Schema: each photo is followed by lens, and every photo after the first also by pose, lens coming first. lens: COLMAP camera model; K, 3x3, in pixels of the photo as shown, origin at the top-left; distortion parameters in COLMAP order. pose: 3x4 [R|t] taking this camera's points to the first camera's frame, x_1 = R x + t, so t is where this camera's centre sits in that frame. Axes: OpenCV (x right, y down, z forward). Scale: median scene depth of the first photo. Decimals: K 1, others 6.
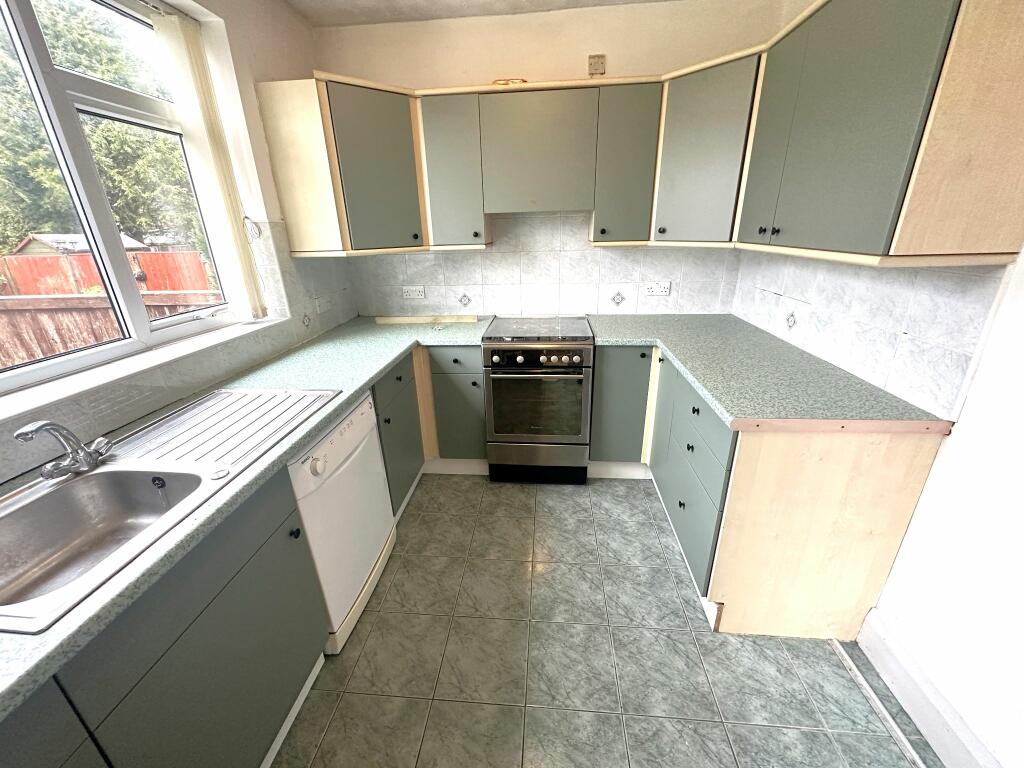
lens RADIAL K [[409.0, 0, 511.6], [0, 409.0, 383.9], [0, 0, 1]] dist [-0.000926, -0.000355]
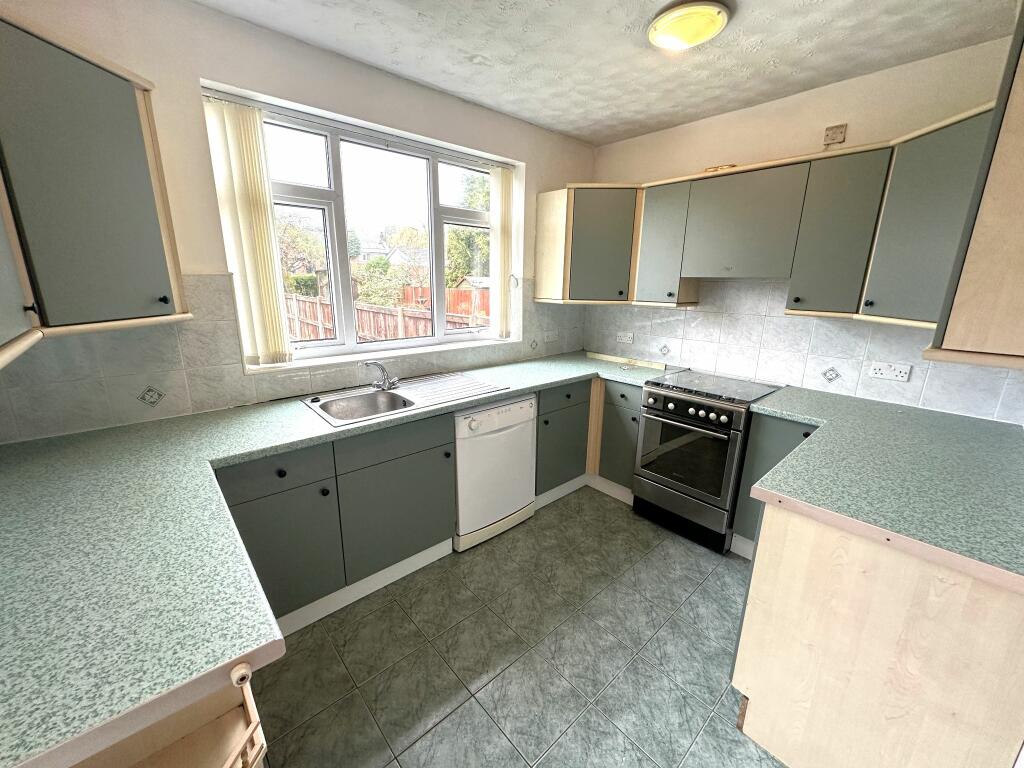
lens RADIAL K [[409.0, 0, 511.6], [0, 409.0, 383.9], [0, 0, 1]] dist [-0.000926, -0.000355]
pose [[0.731627, 0.204969, -0.650161, 0.409516], [-0.277464, 0.960690, -0.009365, 0.011218], [0.622684, 0.187248, 0.759739, -0.110669]]
